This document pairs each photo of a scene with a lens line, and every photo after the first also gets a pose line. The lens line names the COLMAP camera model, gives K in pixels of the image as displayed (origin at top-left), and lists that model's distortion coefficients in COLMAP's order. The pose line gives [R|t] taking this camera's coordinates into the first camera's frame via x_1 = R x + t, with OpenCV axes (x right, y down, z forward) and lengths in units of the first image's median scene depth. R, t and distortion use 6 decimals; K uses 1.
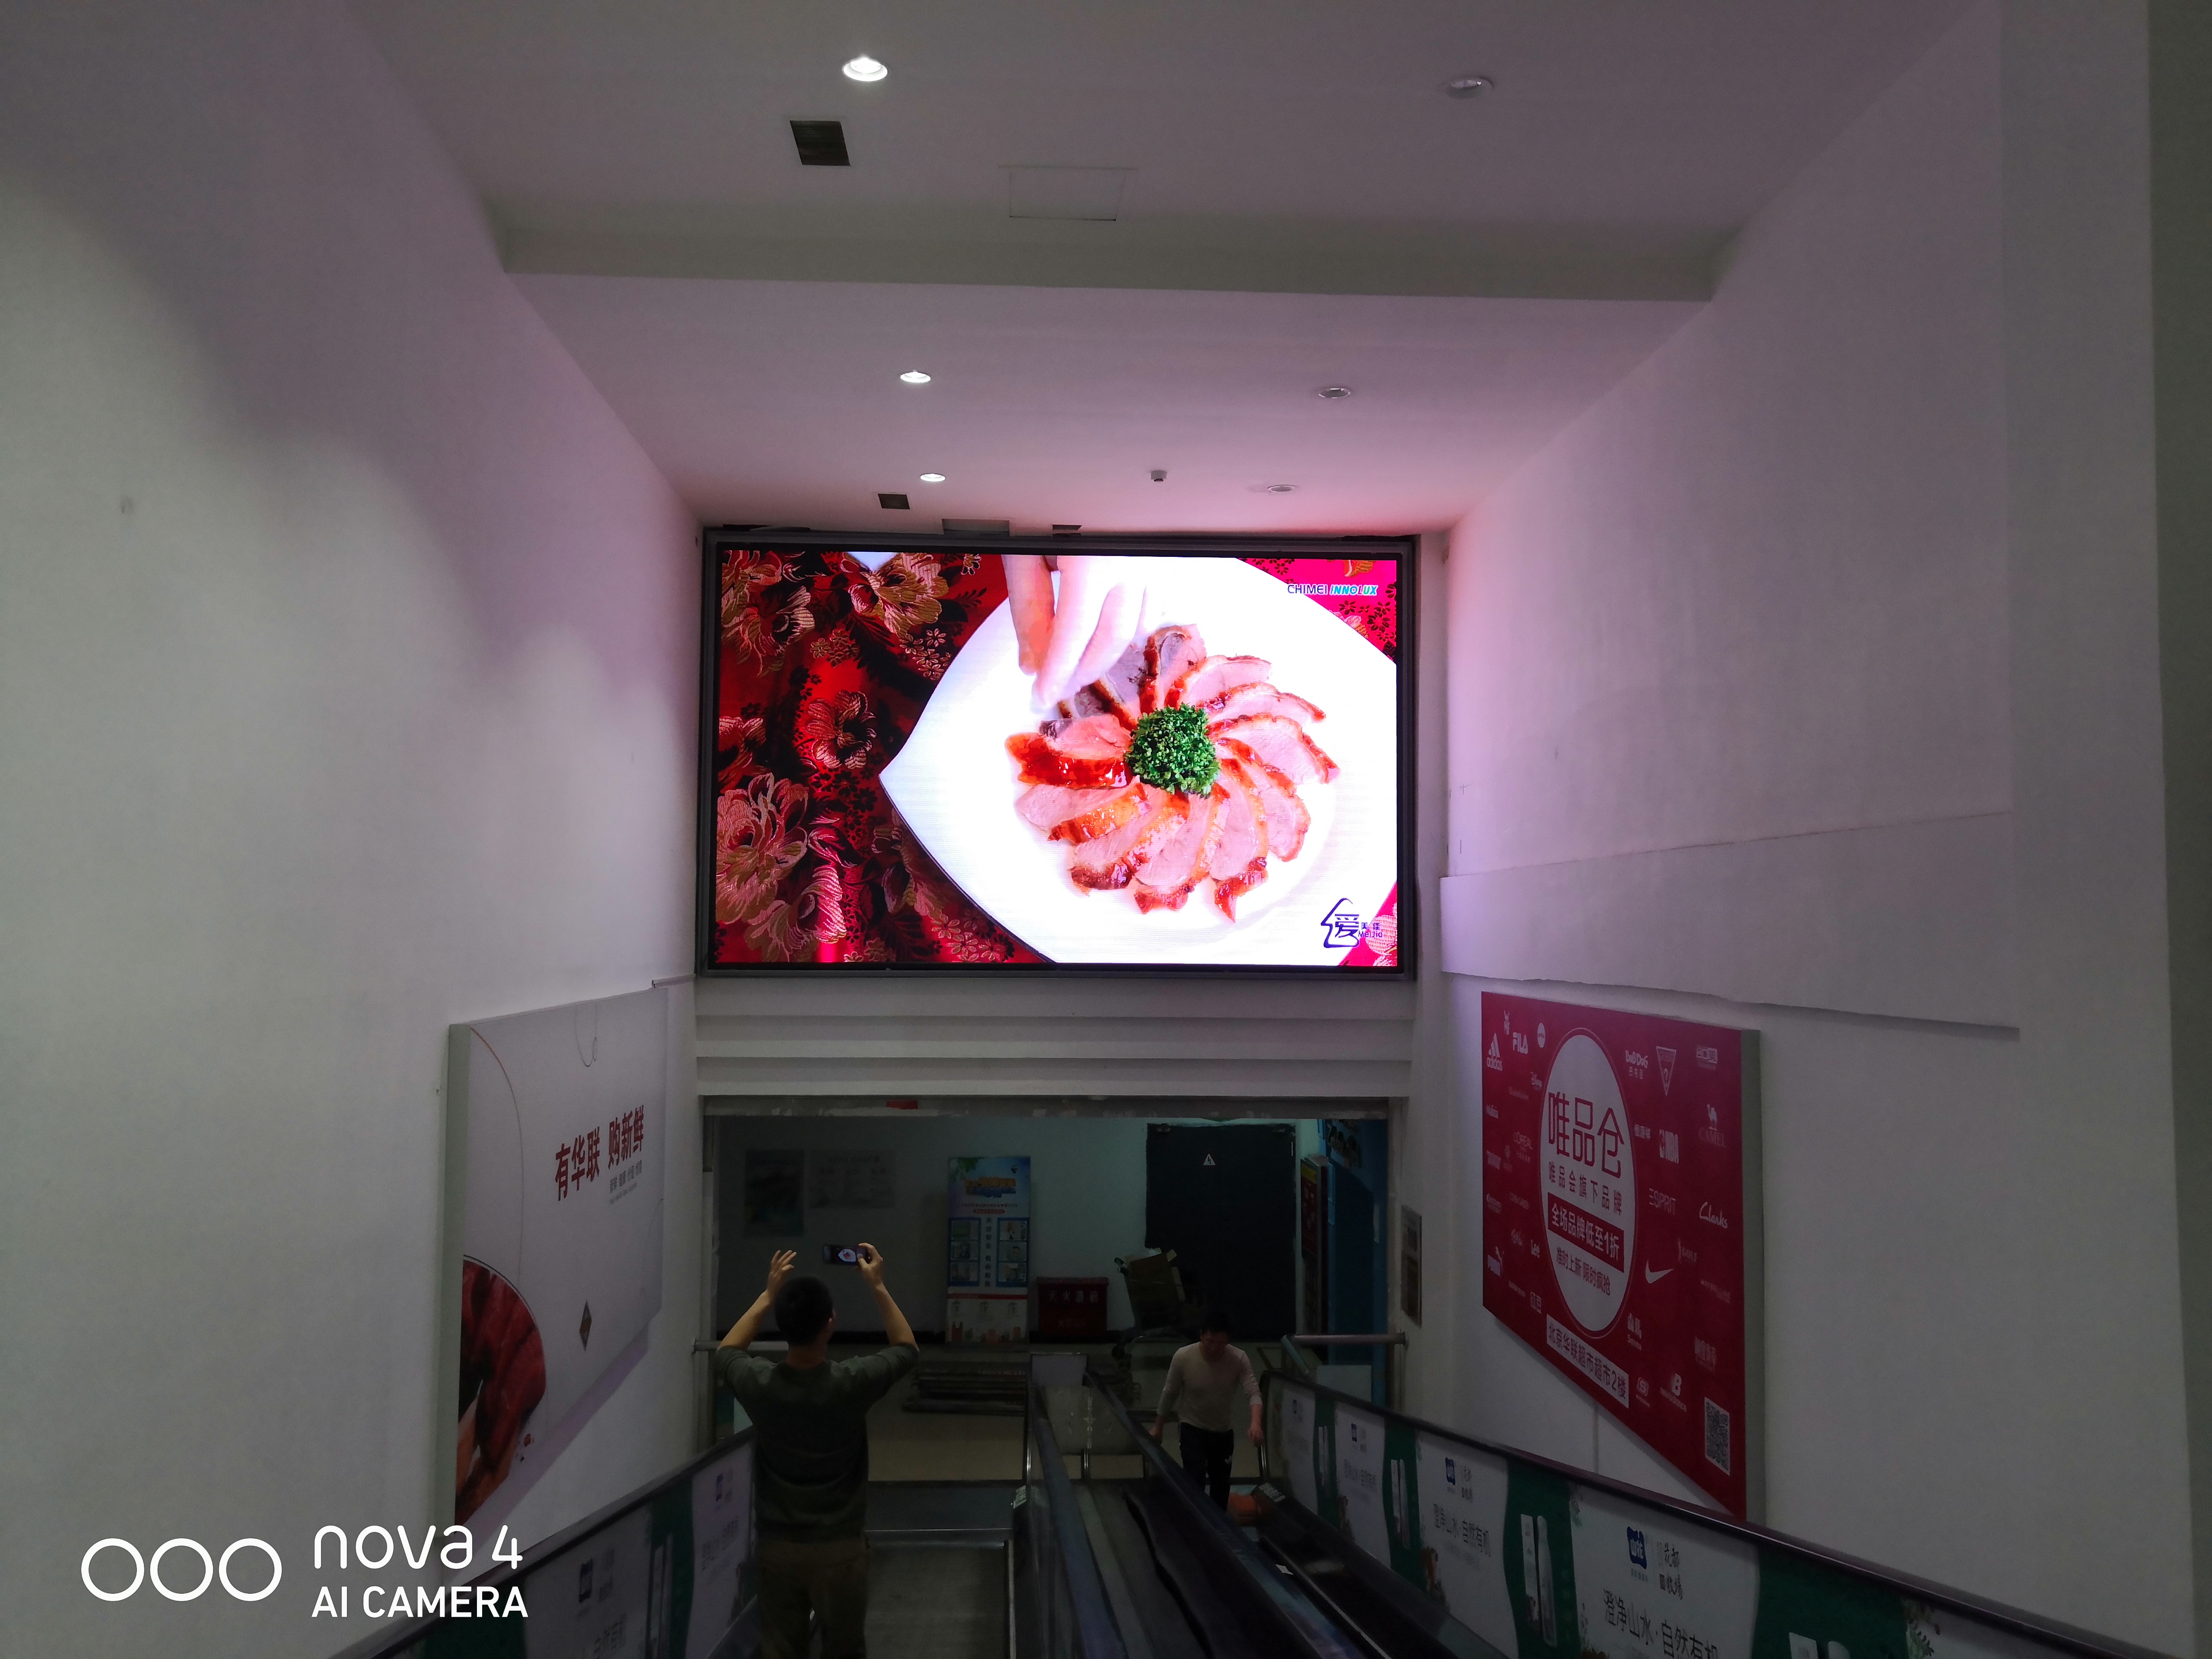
lens RADIAL K [[1774.2, 0, 1107.8], [0, 1774.2, 821.1], [0, 0, 1]] dist [0.006921, 0.000820]
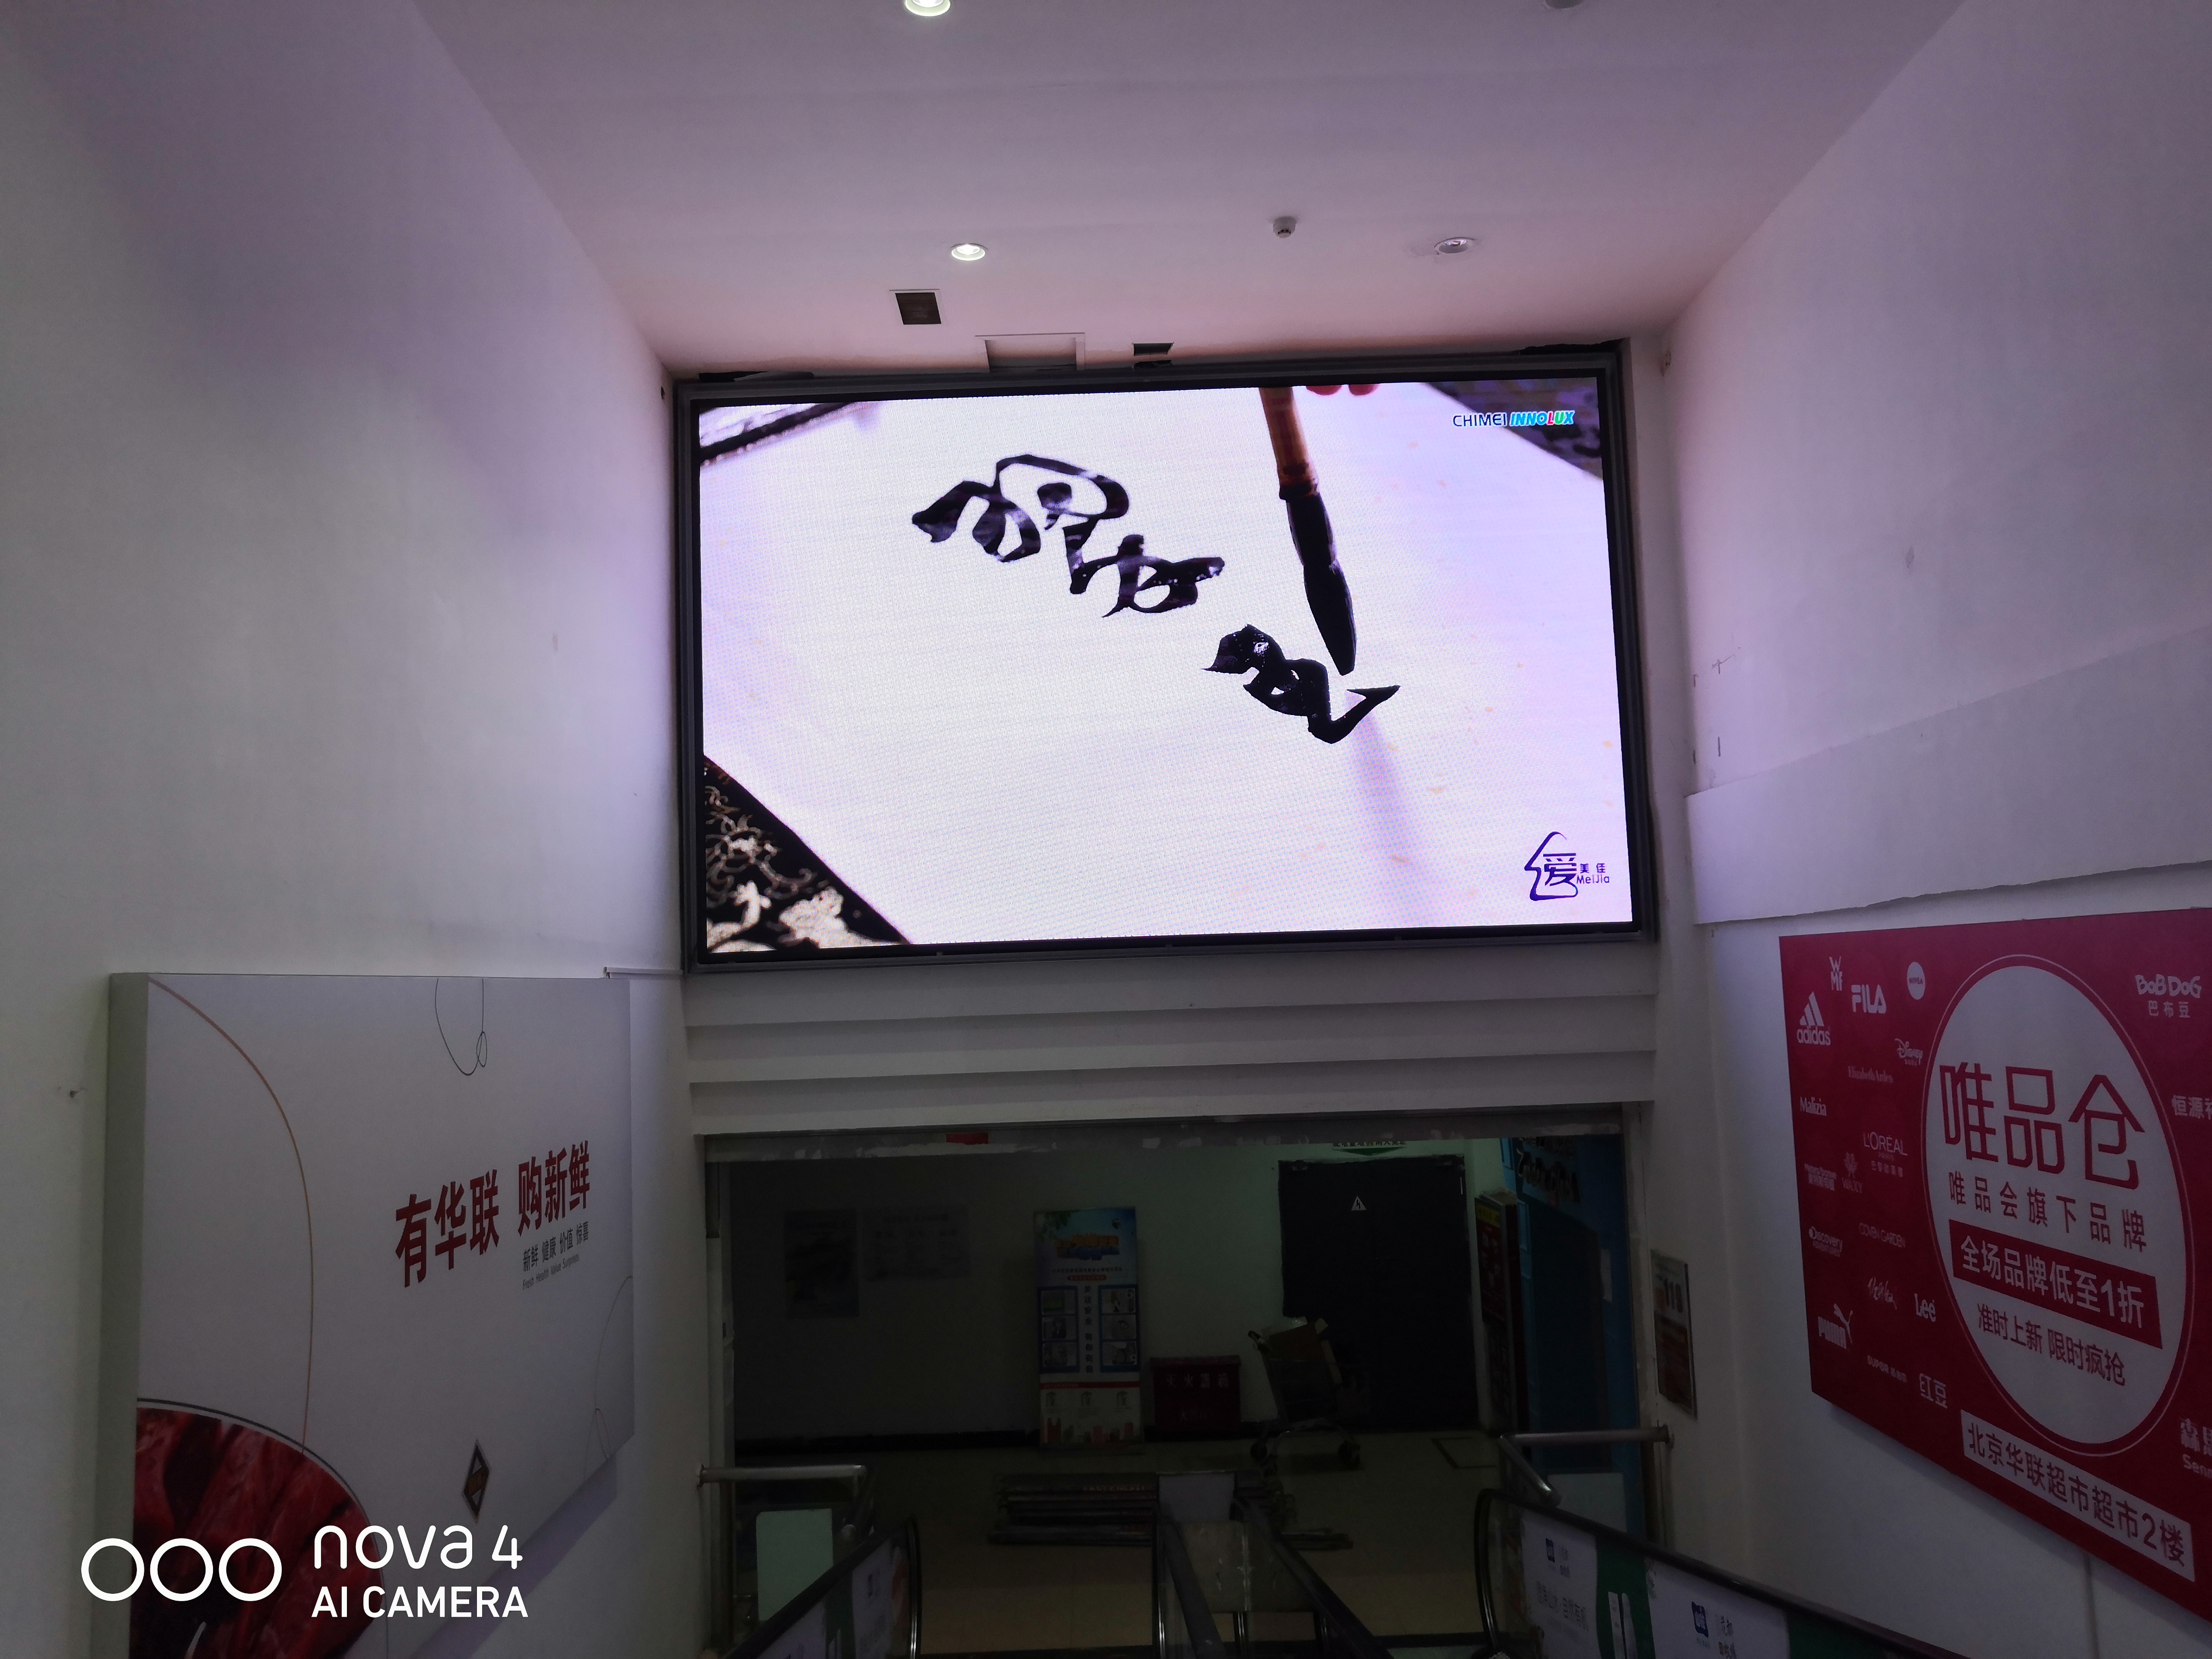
lens RADIAL K [[1766.6, 0, 1106.6], [0, 1766.6, 821.9], [0, 0, 1]] dist [-0.009049, 0.060485]
pose [[0.998099, -0.046048, -0.040965, -0.024382], [0.044624, 0.998390, -0.035014, 0.065336], [0.042511, 0.033120, 0.998547, 0.301187]]
